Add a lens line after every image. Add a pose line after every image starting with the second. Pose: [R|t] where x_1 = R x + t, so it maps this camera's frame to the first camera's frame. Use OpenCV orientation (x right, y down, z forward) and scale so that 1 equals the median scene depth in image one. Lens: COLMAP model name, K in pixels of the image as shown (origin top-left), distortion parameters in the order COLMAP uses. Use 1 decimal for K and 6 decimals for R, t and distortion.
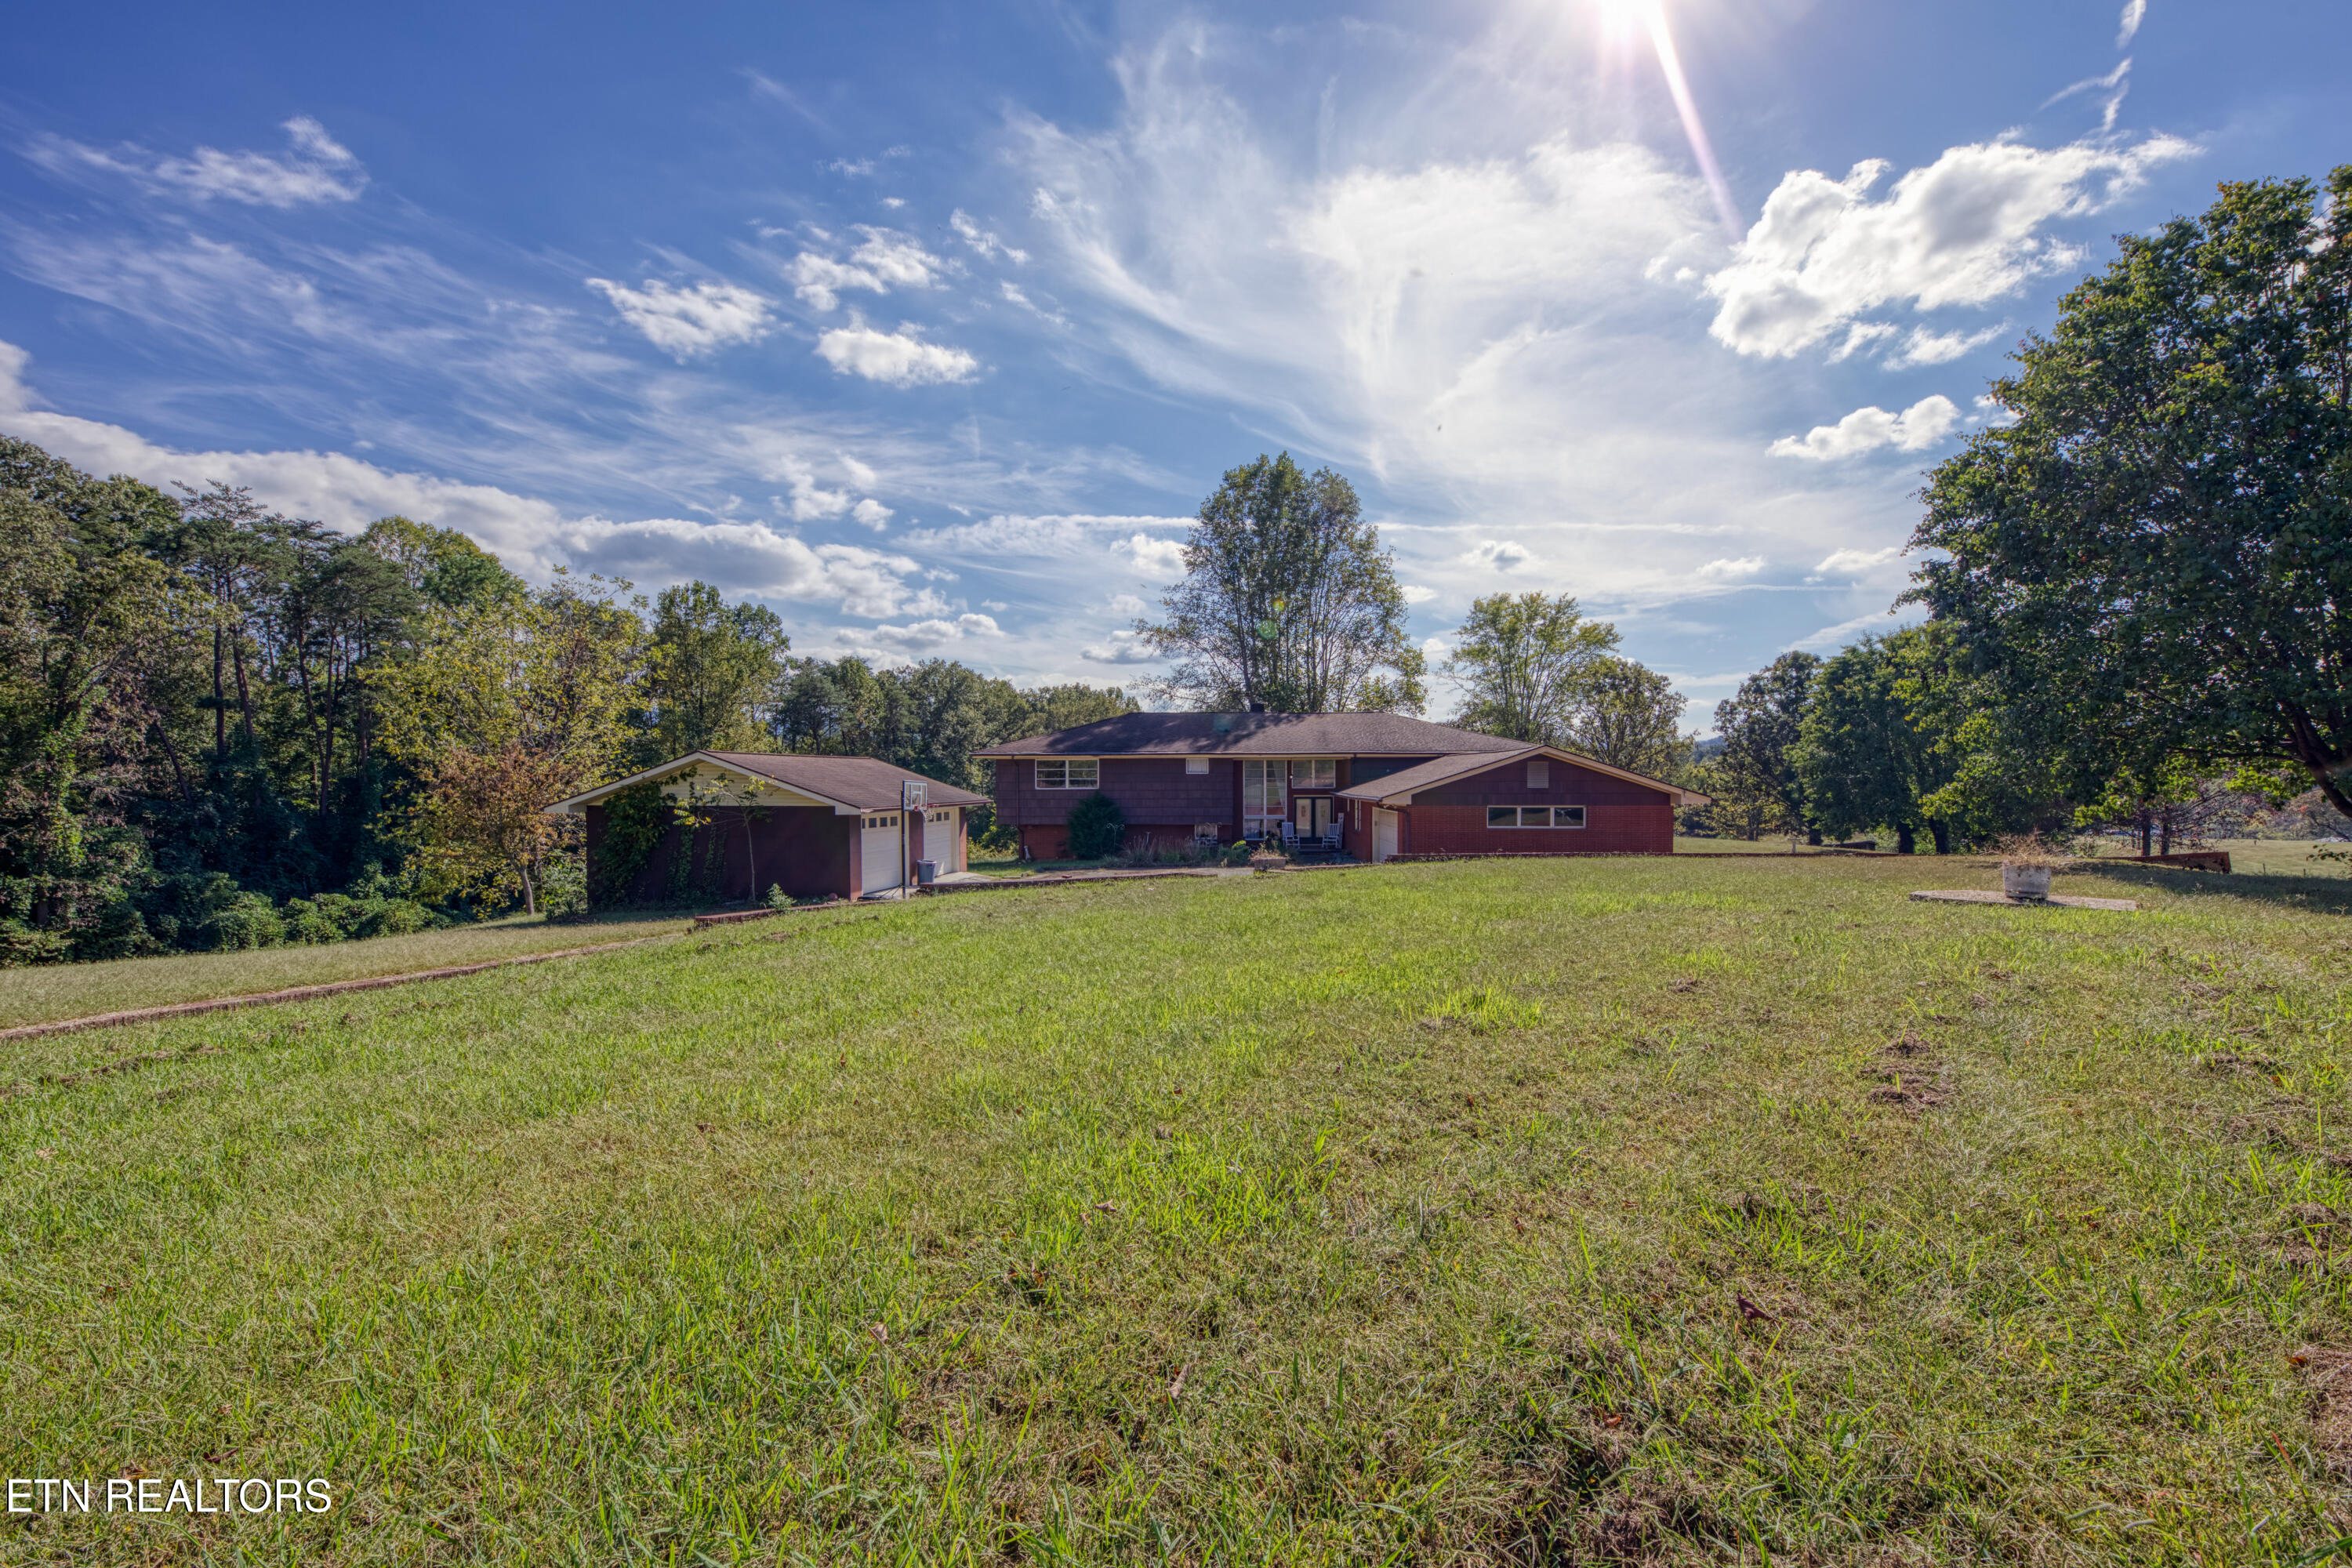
lens RADIAL K [[944.5, 0, 1191.7], [0, 944.5, 801.8], [0, 0, 1]] dist [0.005513, -0.003073]
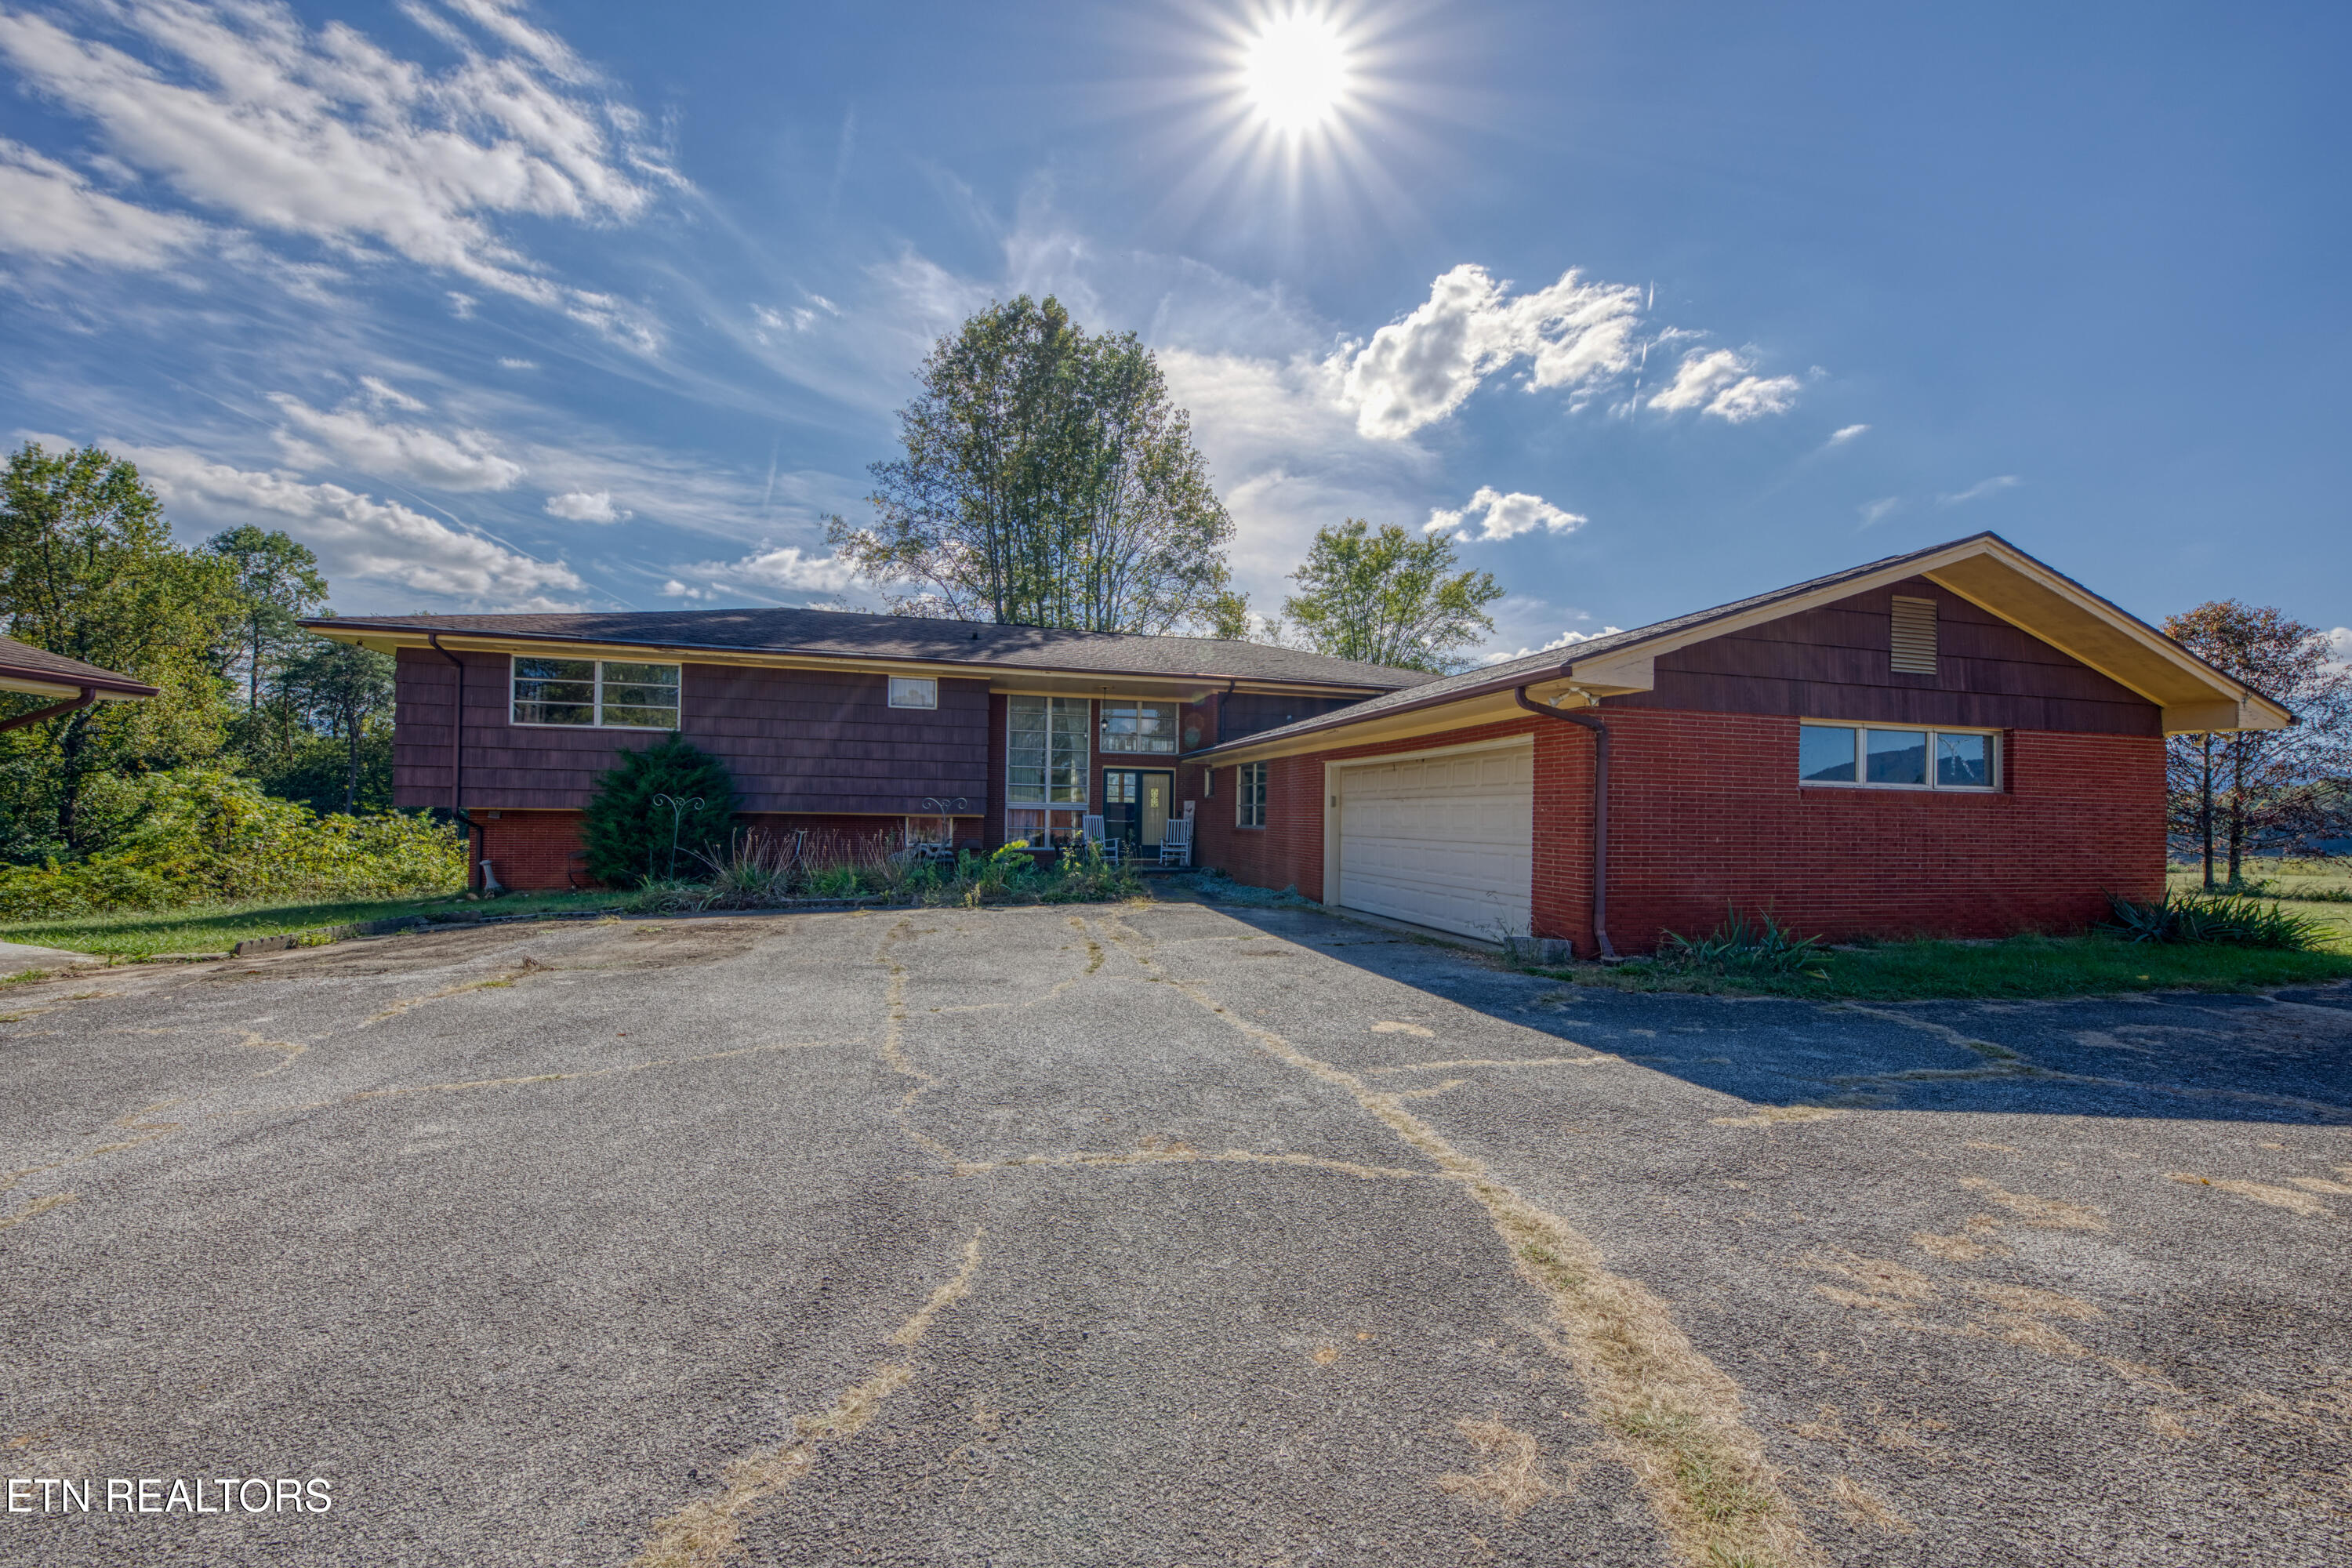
lens RADIAL K [[878.3, 0, 1187.8], [0, 878.3, 793.3], [0, 0, 1]] dist [0.003833, -0.002909]
pose [[0.955823, 0.023493, 0.293002, 0.009650], [-0.009285, 0.998717, -0.049789, 0.033890], [-0.293796, 0.044869, 0.954814, 0.536152]]
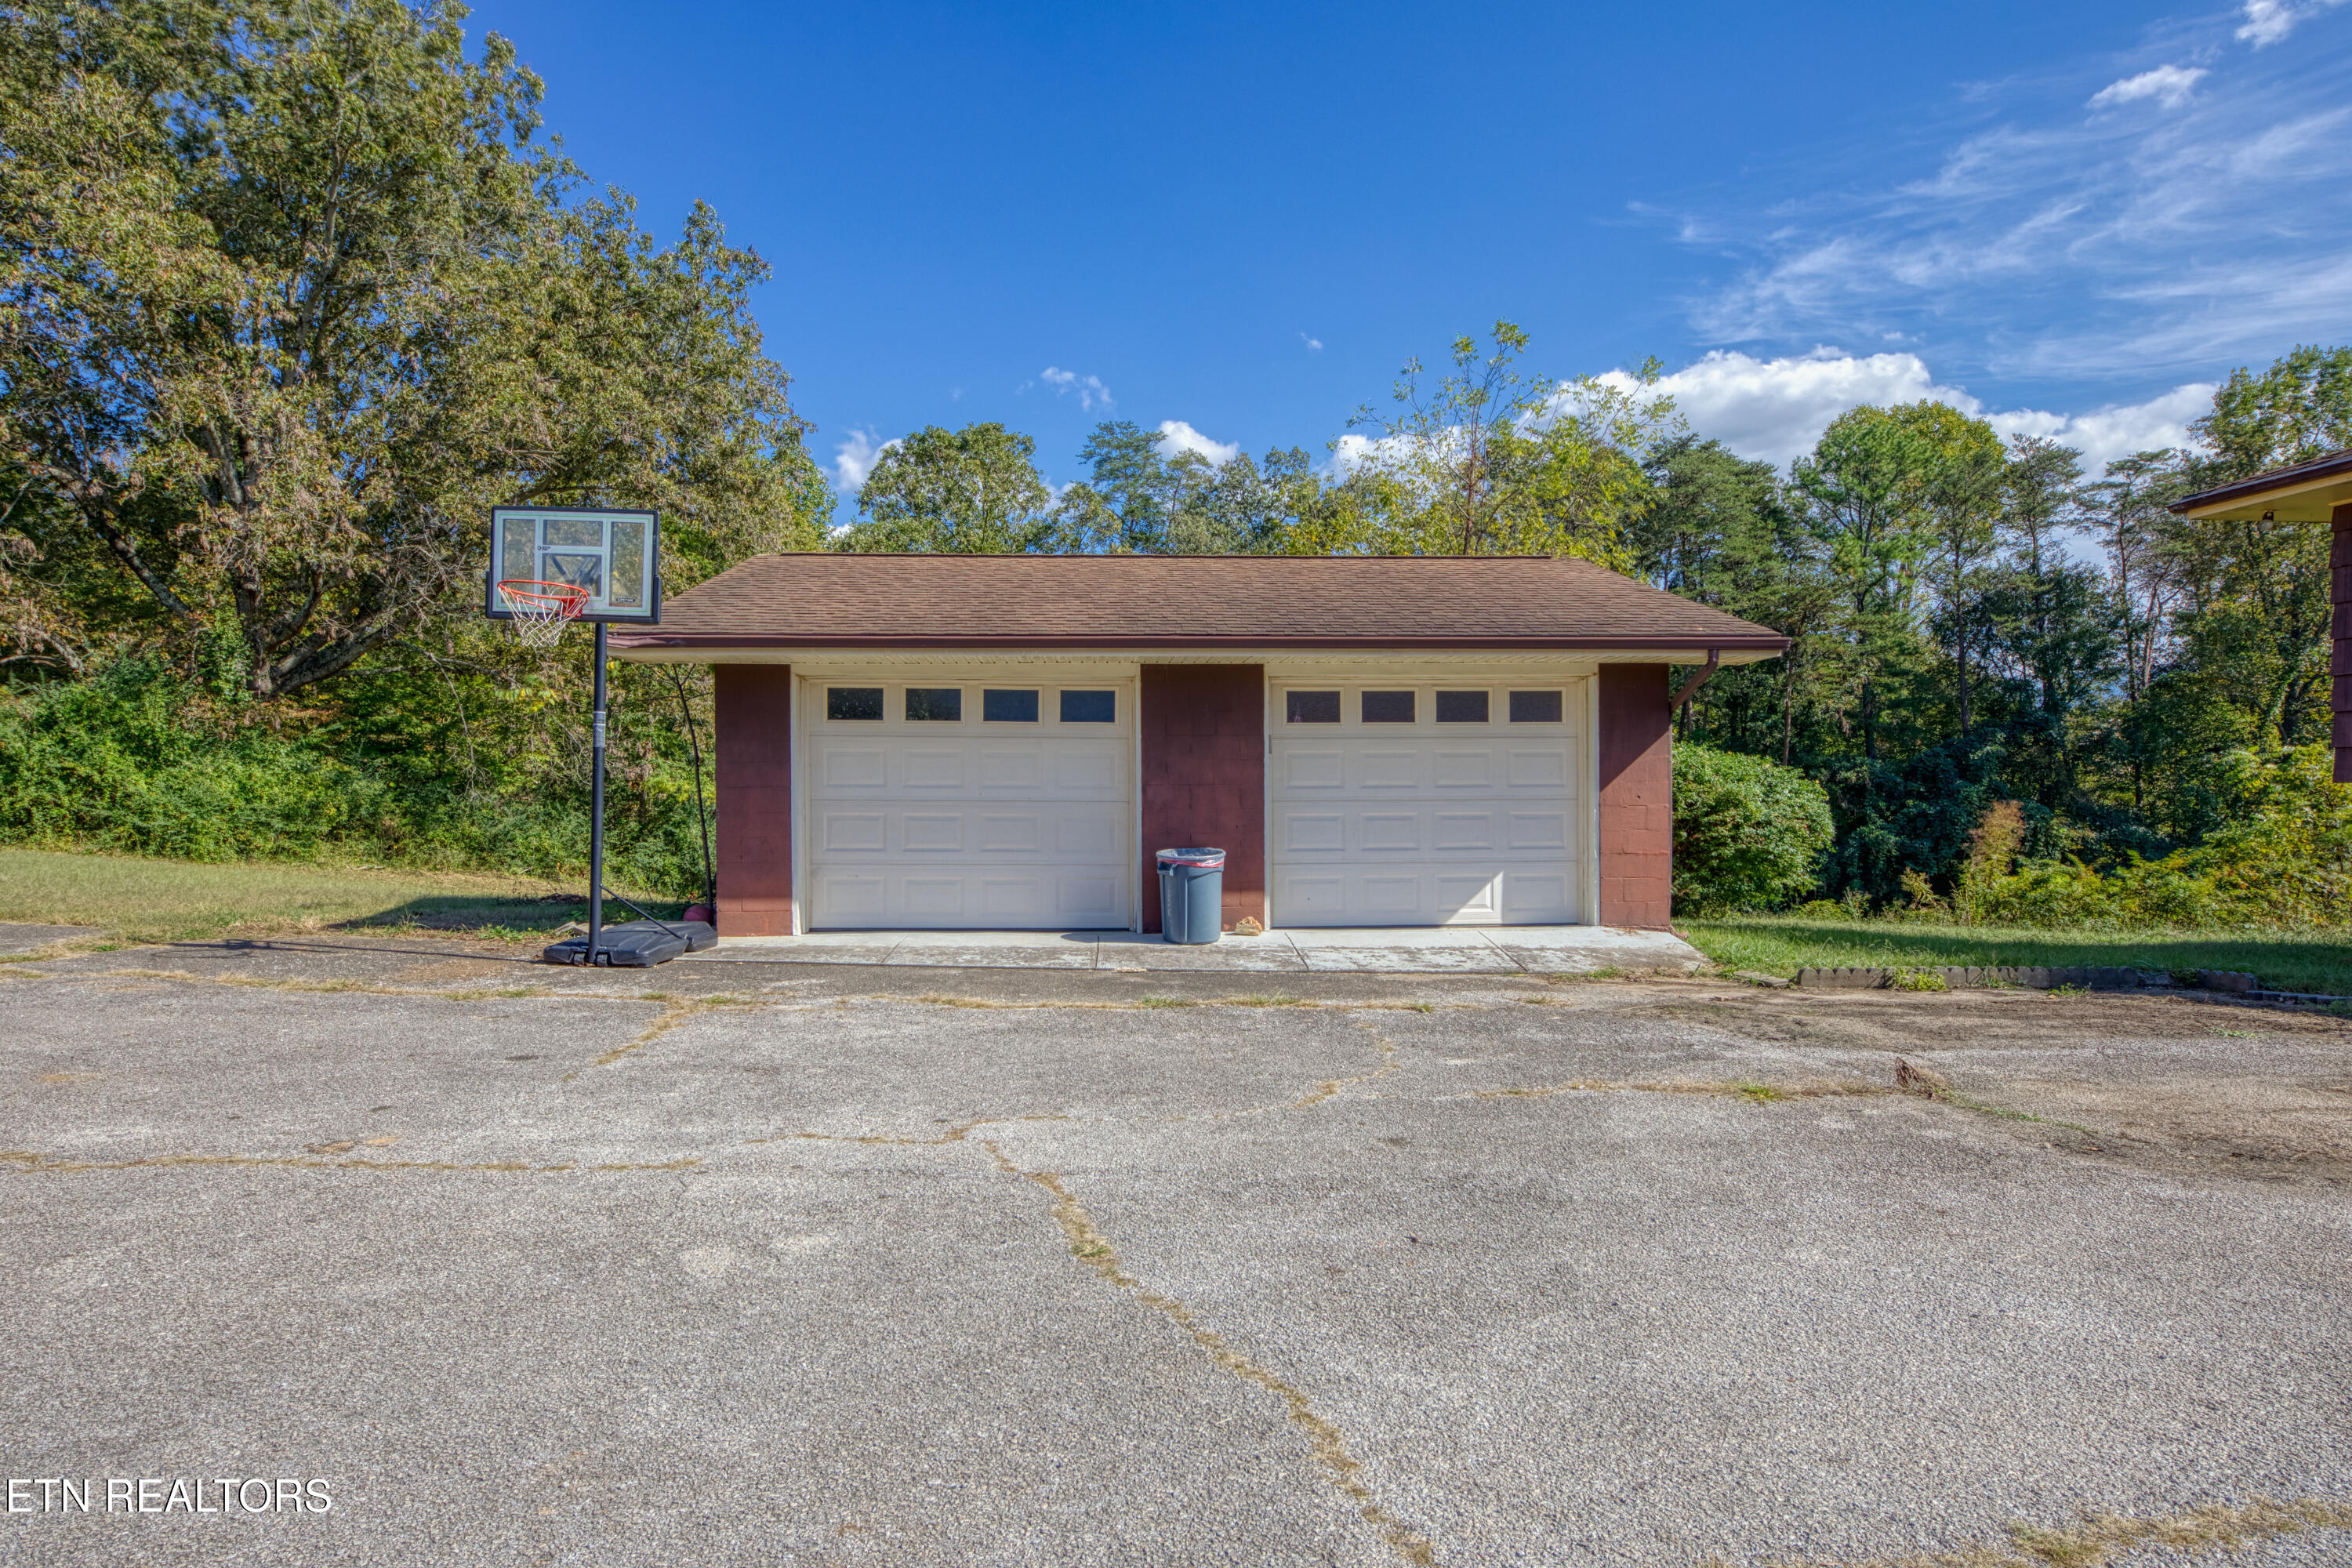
lens RADIAL K [[1239.0, 0, 1175.7], [0, 1239.0, 829.2], [0, 0, 1]] dist [0.022704, -0.002611]
pose [[0.184760, 0.027460, -0.982400, 0.050633], [-0.022480, 0.999466, 0.023709, 0.033882], [0.982527, 0.017704, 0.185279, 0.658175]]
